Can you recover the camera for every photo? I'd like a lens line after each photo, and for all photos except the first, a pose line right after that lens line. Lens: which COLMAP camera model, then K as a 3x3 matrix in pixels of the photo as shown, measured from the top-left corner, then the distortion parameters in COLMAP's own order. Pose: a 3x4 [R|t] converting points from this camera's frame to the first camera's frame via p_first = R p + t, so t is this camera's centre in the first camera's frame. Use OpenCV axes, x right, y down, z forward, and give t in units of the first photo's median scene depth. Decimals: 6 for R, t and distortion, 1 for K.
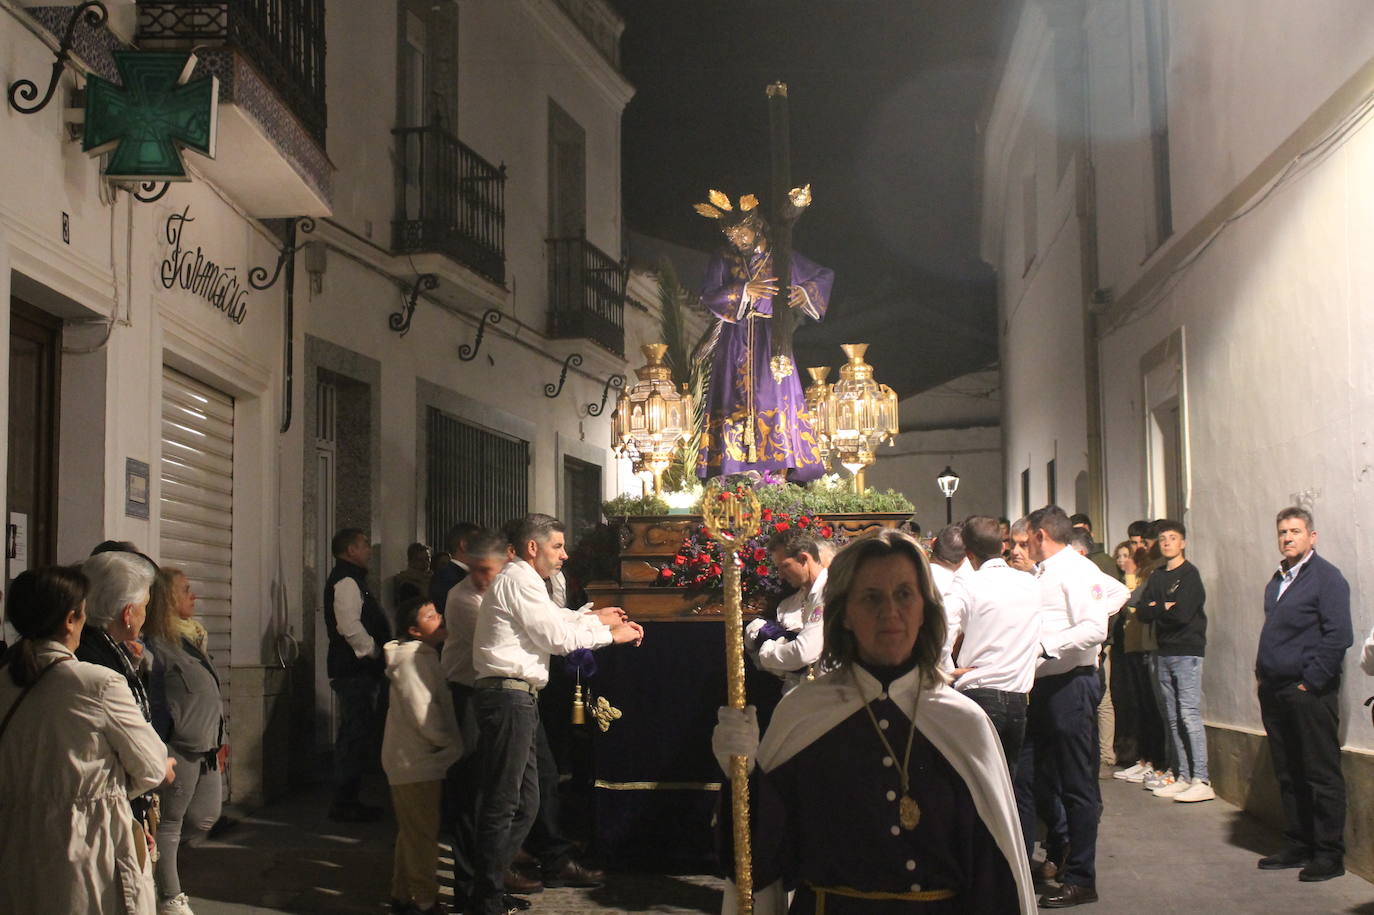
lens RADIAL K [[1739.6, 0, 687.0], [0, 1739.6, 457.5], [0, 0, 1]] dist [-0.111783, 0.018268]
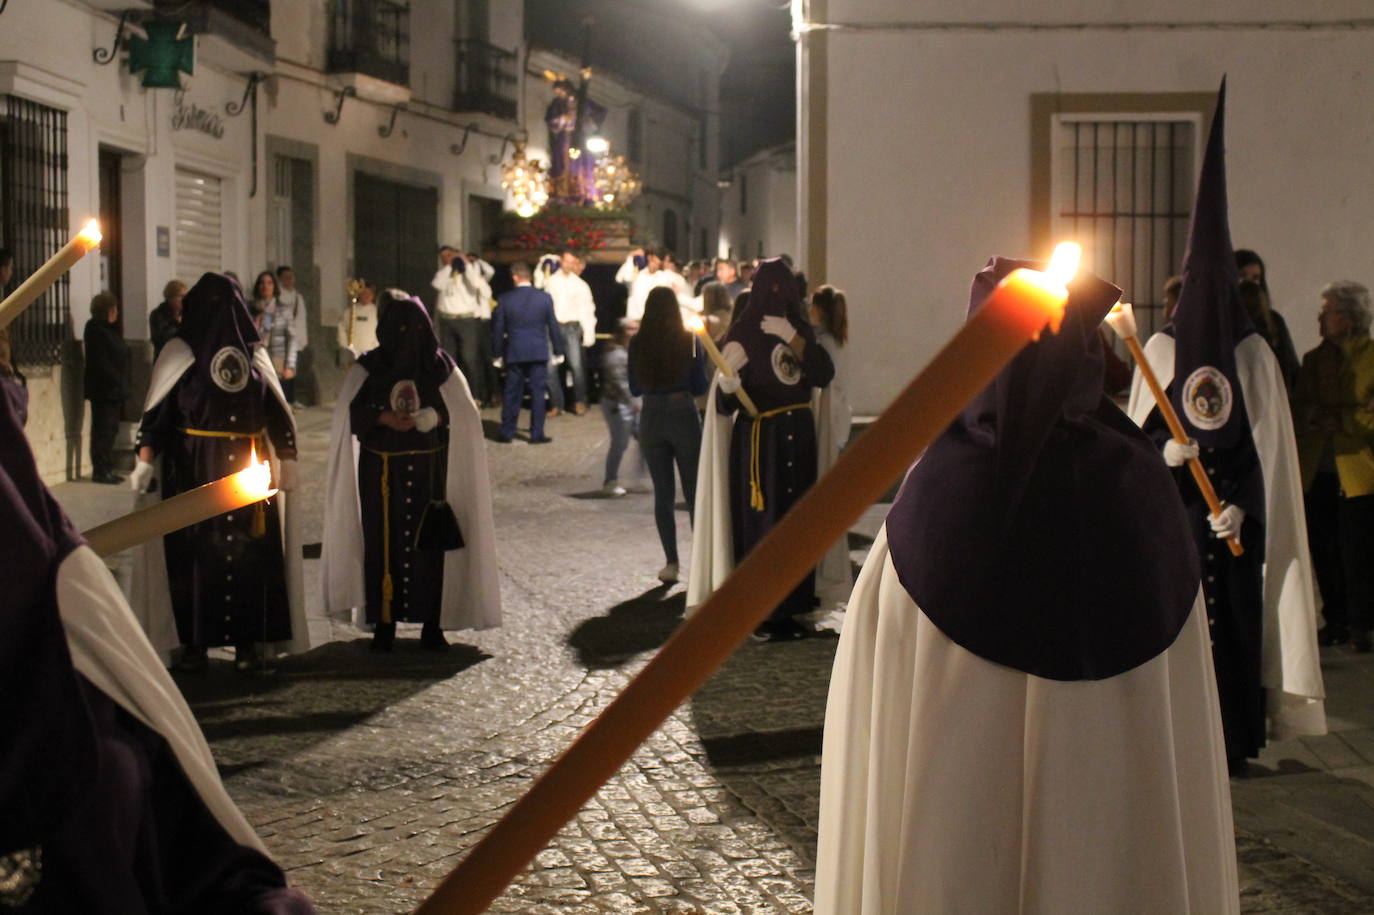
lens RADIAL K [[1739.6, 0, 687.0], [0, 1739.6, 457.5], [0, 0, 1]] dist [-0.111783, 0.018268]
pose [[0.999638, 0.018864, -0.019194, 0.273940], [-0.015227, 0.984527, 0.174569, -0.078894], [0.022191, -0.174213, 0.984458, -0.820069]]
